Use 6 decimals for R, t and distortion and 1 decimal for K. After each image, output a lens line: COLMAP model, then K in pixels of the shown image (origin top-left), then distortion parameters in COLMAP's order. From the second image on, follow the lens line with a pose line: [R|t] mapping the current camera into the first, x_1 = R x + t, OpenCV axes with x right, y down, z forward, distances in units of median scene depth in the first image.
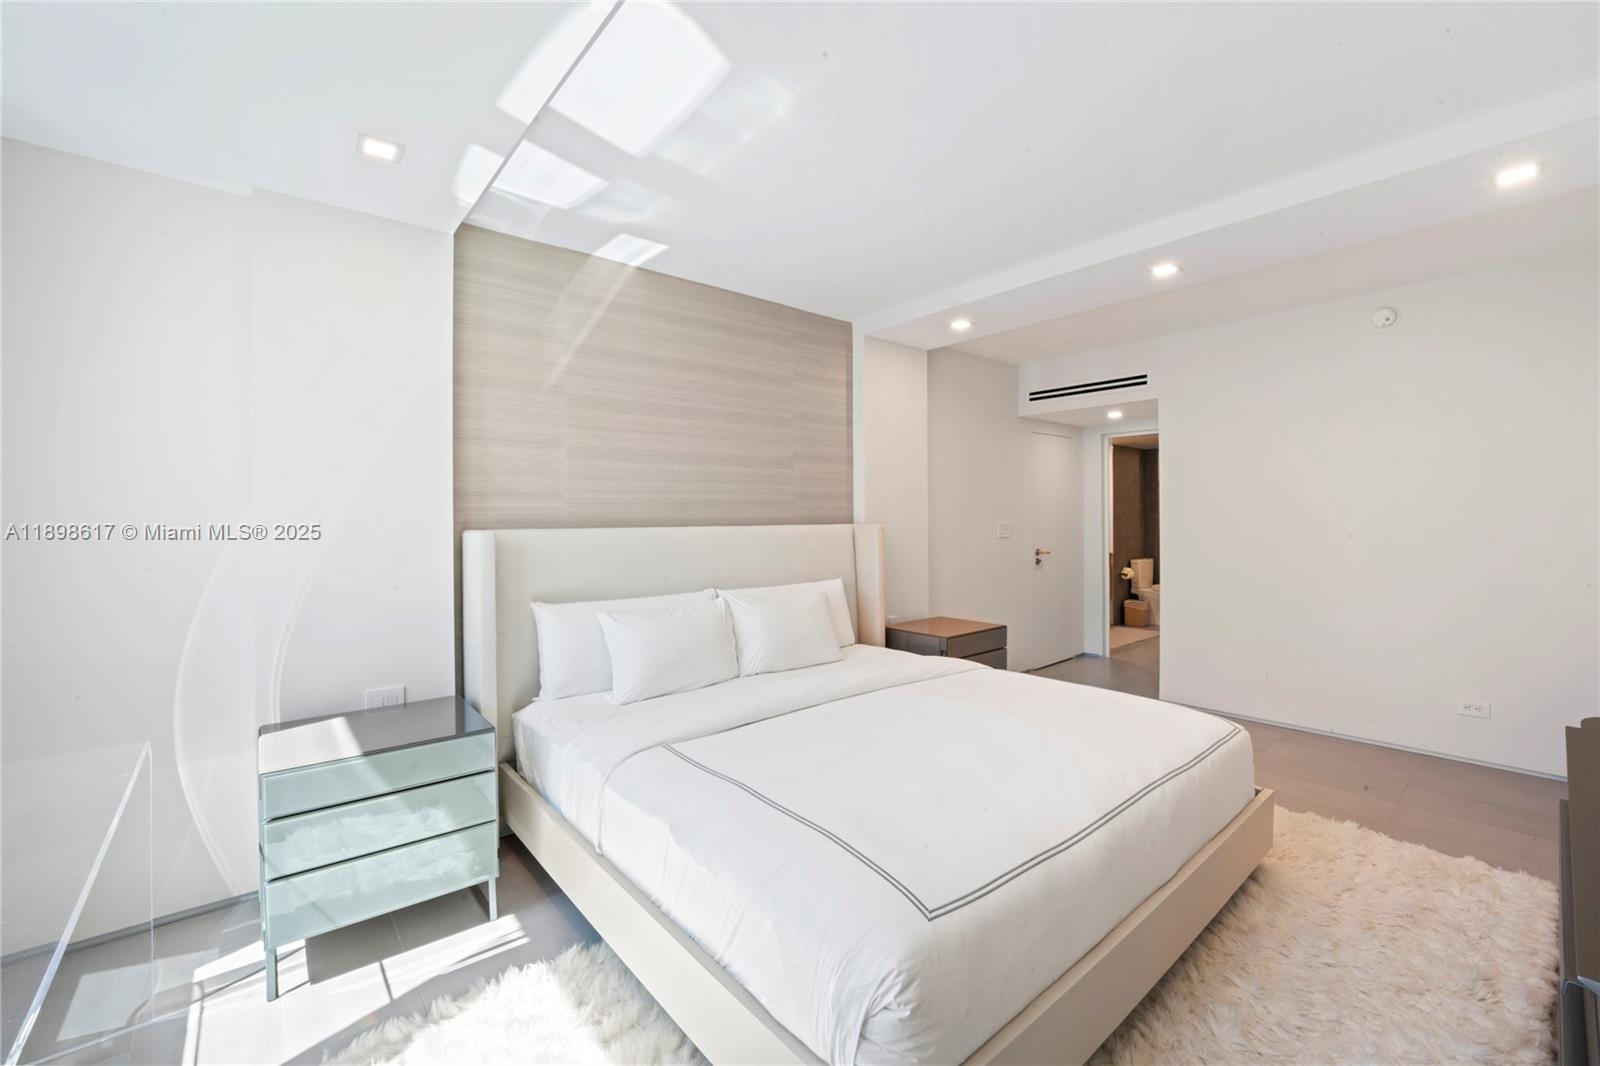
lens RADIAL K [[652.9, 0, 802.0], [0, 652.9, 524.8], [0, 0, 1]] dist [-0.028047, 0.002487]
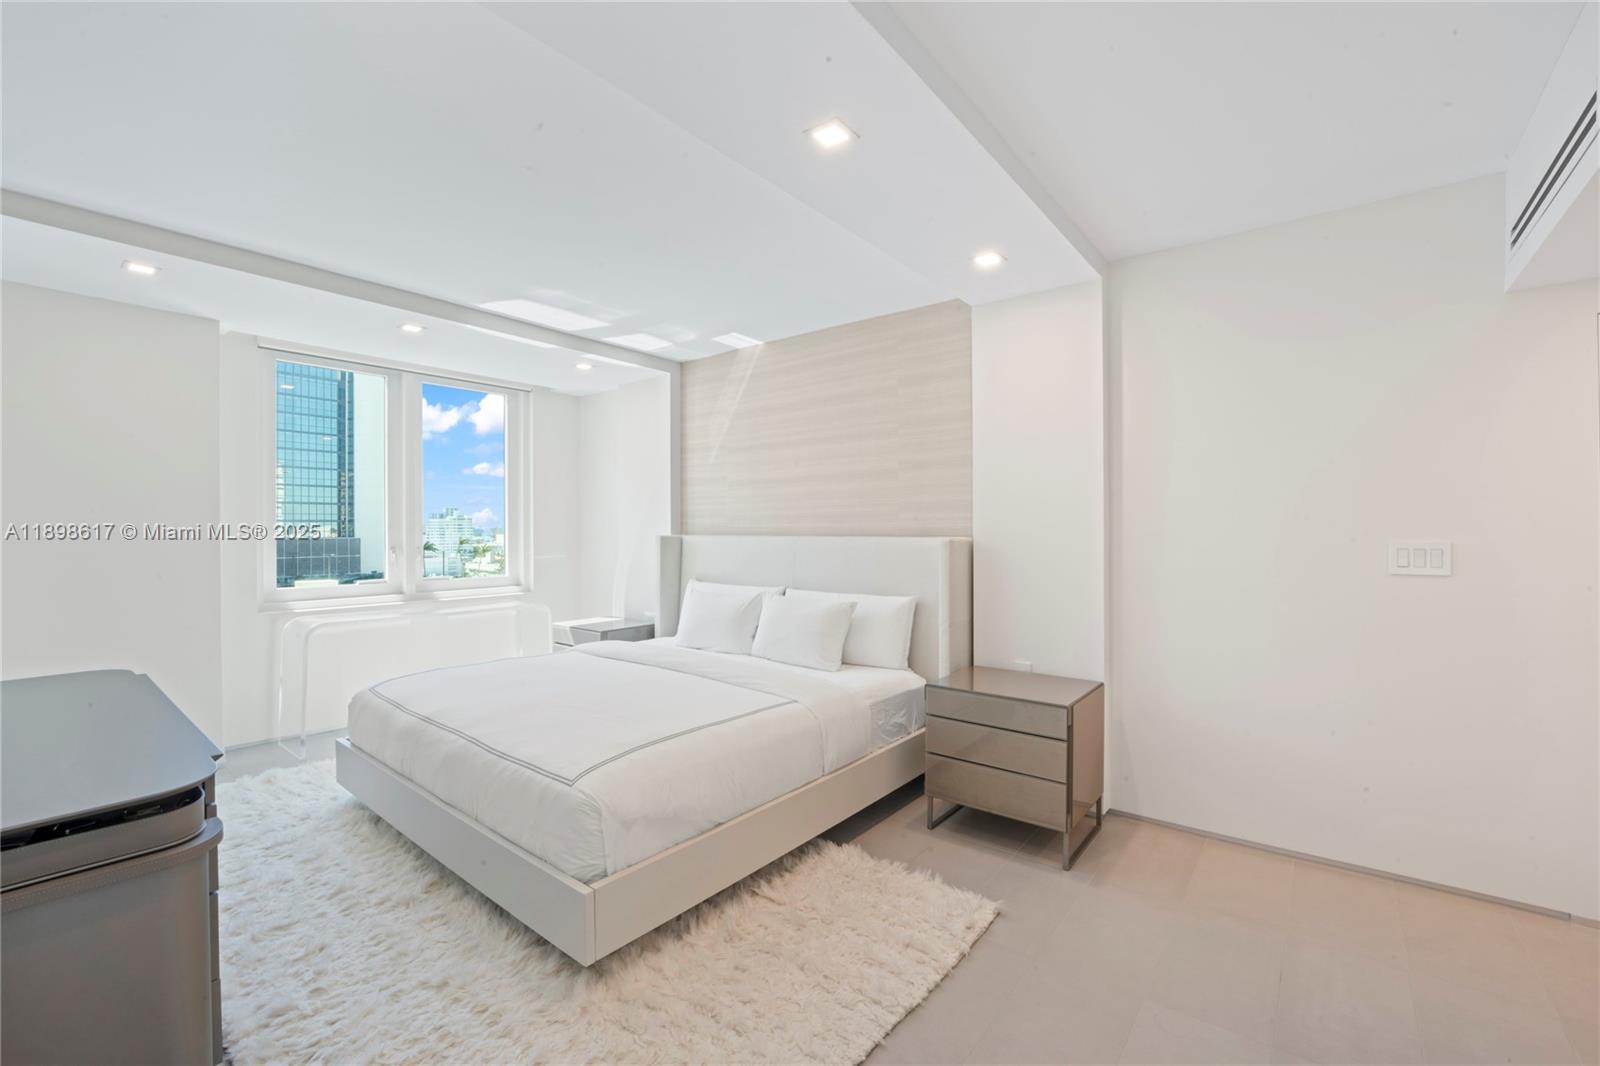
lens RADIAL K [[652.9, 0, 758.9], [0, 652.9, 526.8], [0, 0, 1]] dist [-0.028047, 0.002487]
pose [[0.165072, 0.005603, -0.986266, 1.157554], [-0.009716, 0.999945, 0.004055, -0.020241], [0.986234, 0.008913, 0.165117, 0.815500]]
